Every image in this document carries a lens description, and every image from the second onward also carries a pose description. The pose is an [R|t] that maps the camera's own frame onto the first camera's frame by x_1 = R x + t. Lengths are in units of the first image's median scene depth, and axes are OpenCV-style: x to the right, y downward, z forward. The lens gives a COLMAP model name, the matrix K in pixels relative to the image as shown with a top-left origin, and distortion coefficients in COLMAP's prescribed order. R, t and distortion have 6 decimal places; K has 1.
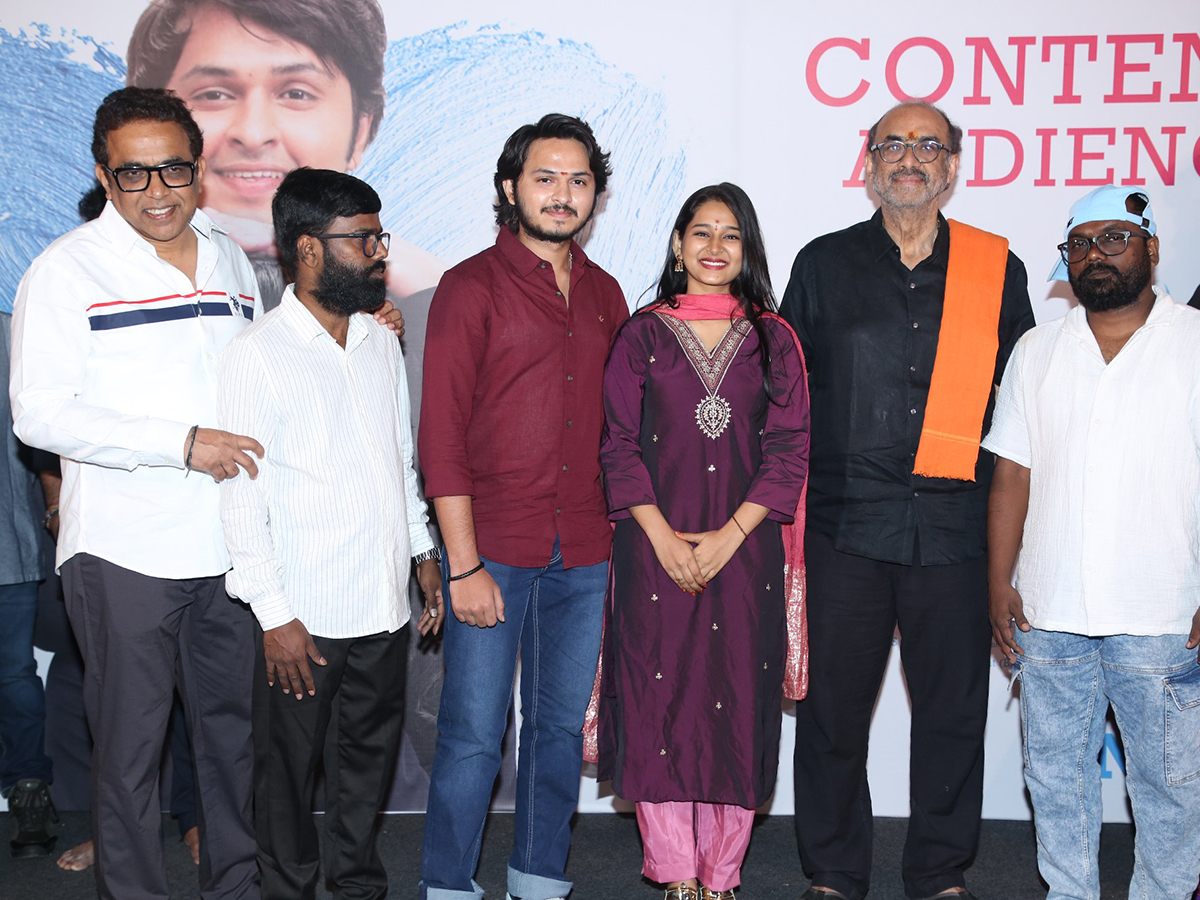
lens RADIAL K [[1473.5, 0, 586.8], [0, 1473.5, 463.7], [0, 0, 1]] dist [0.077001, 0.041634]
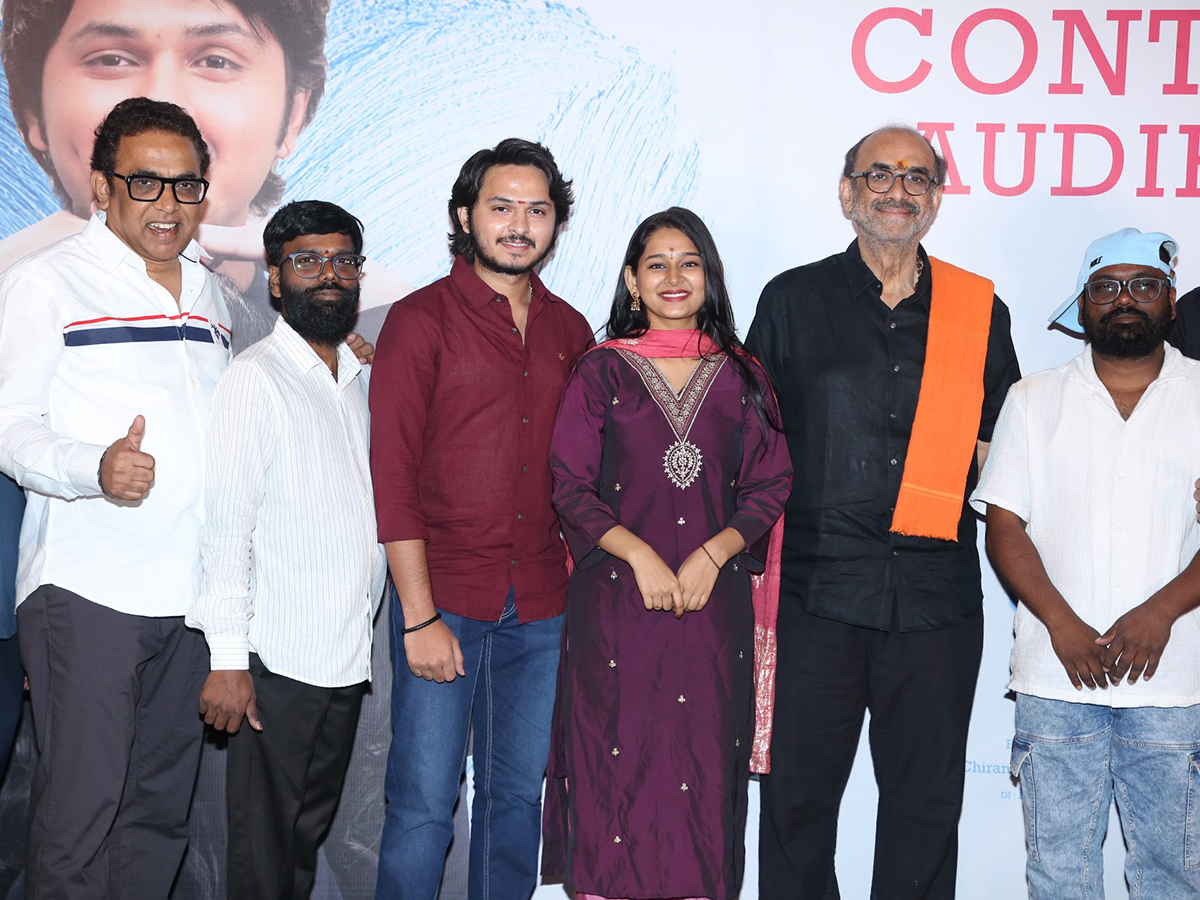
lens RADIAL K [[2156.5, 0, 592.7], [0, 2156.5, 467.5], [0, 0, 1]] dist [0.194555, 0.195291]
pose [[0.999739, 0.022427, -0.004325, 0.017551], [-0.022584, 0.998921, -0.040585, 0.012693], [0.003410, 0.040672, 0.999167, -0.166939]]
